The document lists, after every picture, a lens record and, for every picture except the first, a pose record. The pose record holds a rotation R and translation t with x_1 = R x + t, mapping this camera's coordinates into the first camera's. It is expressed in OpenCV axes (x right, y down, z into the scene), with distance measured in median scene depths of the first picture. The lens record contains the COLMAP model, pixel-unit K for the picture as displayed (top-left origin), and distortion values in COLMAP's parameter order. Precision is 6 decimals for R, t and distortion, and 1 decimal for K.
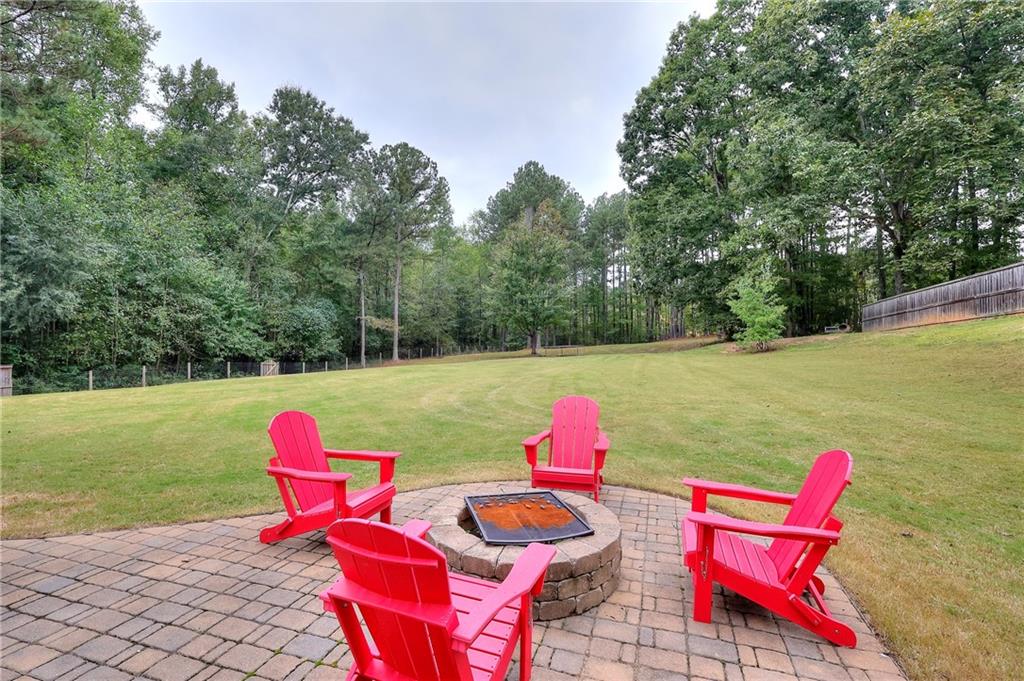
lens RADIAL K [[473.6, 0, 511.4], [0, 473.6, 333.8], [0, 0, 1]] dist [-0.000703, 0.000793]
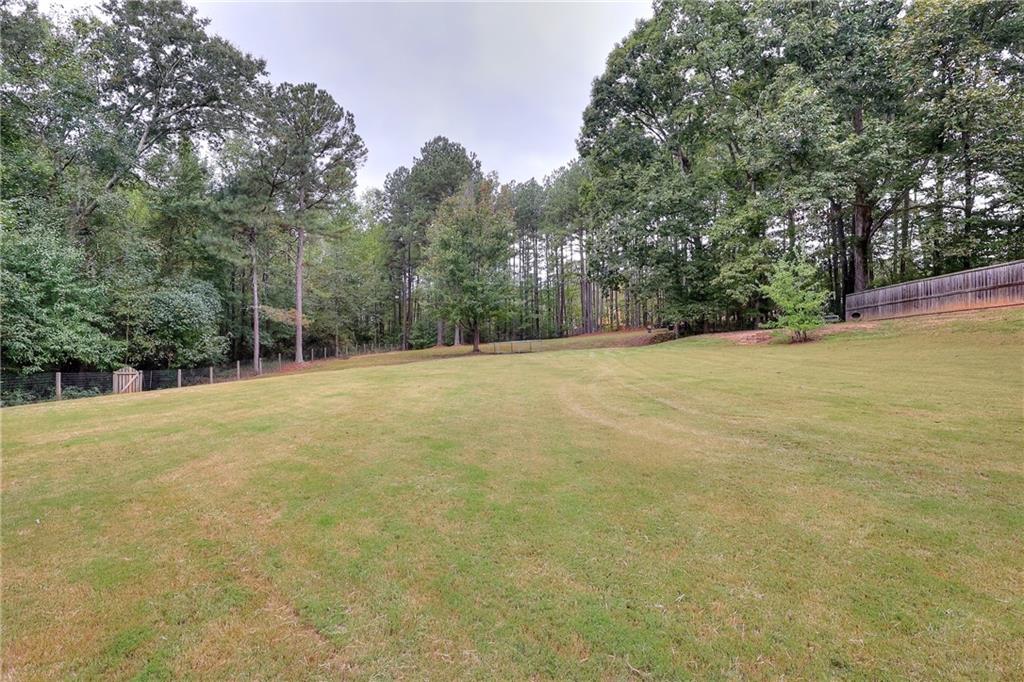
lens RADIAL K [[473.6, 0, 511.4], [0, 473.6, 334.3], [0, 0, 1]] dist [-0.000703, 0.000793]
pose [[0.958801, -0.010124, 0.283898, -0.154072], [0.008526, 0.999940, 0.006863, 0.007598], [-0.283950, -0.004160, 0.958830, 0.179998]]
